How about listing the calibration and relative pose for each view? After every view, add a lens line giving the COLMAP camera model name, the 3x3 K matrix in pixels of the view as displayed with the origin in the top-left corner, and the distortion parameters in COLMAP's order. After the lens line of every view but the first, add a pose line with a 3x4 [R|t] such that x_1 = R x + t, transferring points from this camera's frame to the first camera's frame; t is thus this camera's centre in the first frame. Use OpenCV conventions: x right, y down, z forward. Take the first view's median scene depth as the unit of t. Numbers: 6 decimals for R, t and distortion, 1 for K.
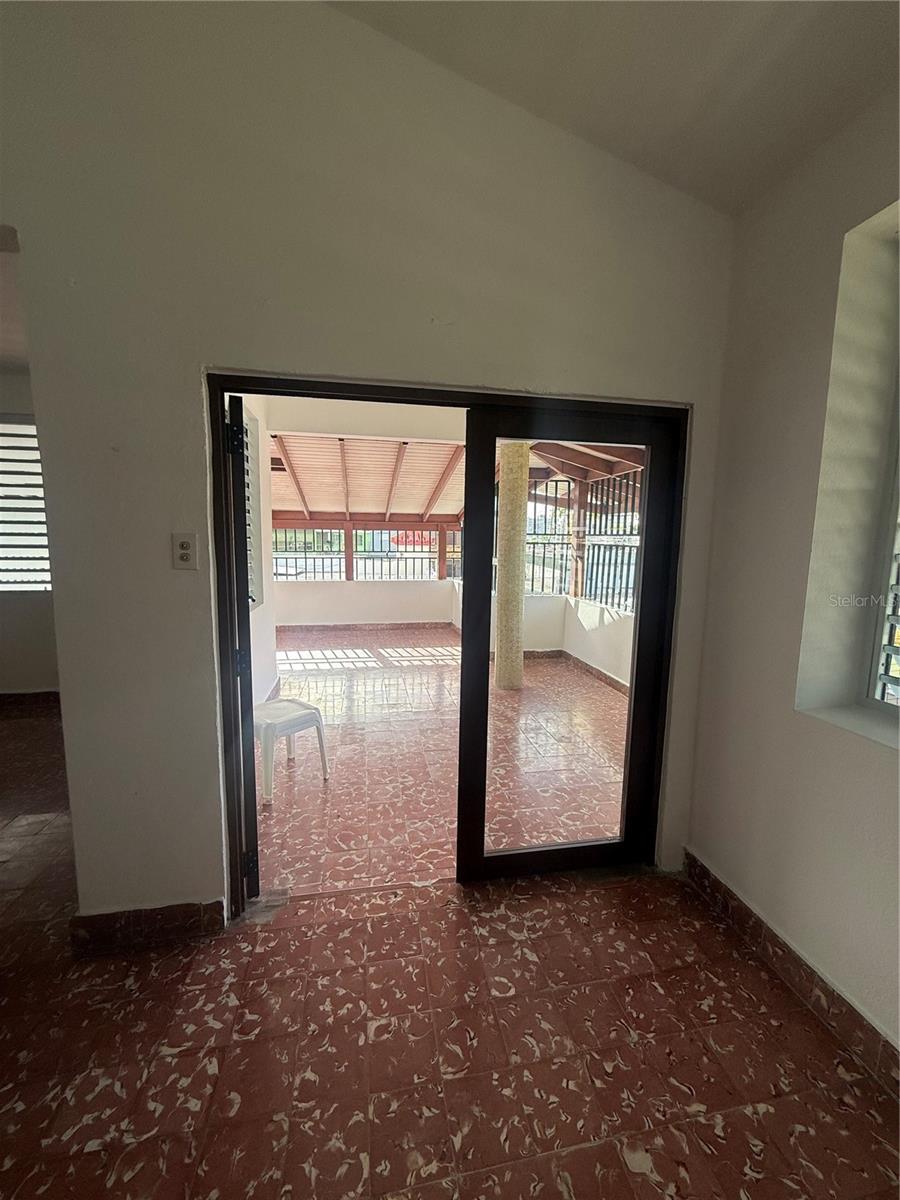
lens RADIAL K [[481.4, 0, 453.7], [0, 481.4, 595.0], [0, 0, 1]] dist [0.002801, -0.000576]
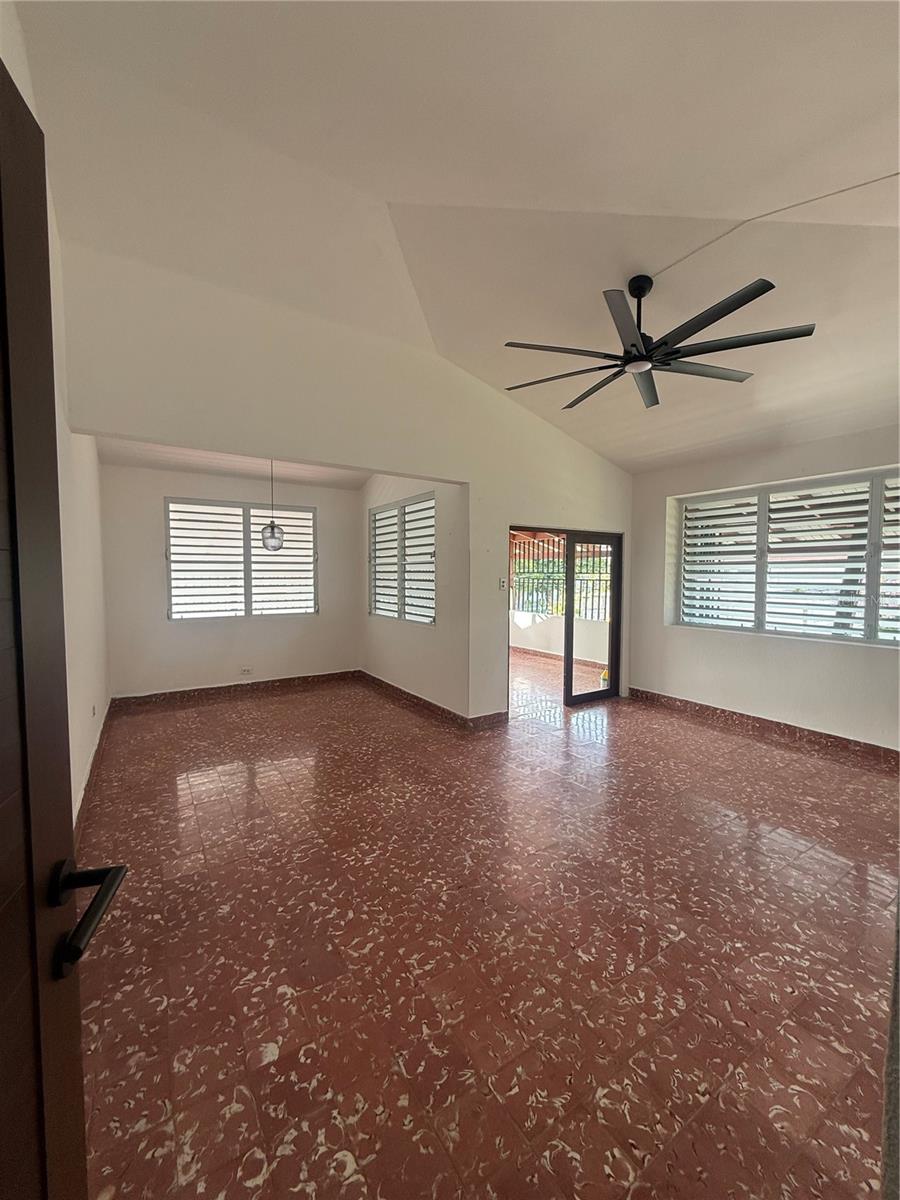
lens RADIAL K [[481.4, 0, 449.2], [0, 481.4, 596.5], [0, 0, 1]] dist [0.002801, -0.000576]
pose [[0.924745, -0.032037, 0.379237, -1.705484], [0.058277, 0.996619, -0.057912, 0.116556], [-0.376099, 0.075655, 0.923486, -1.371481]]
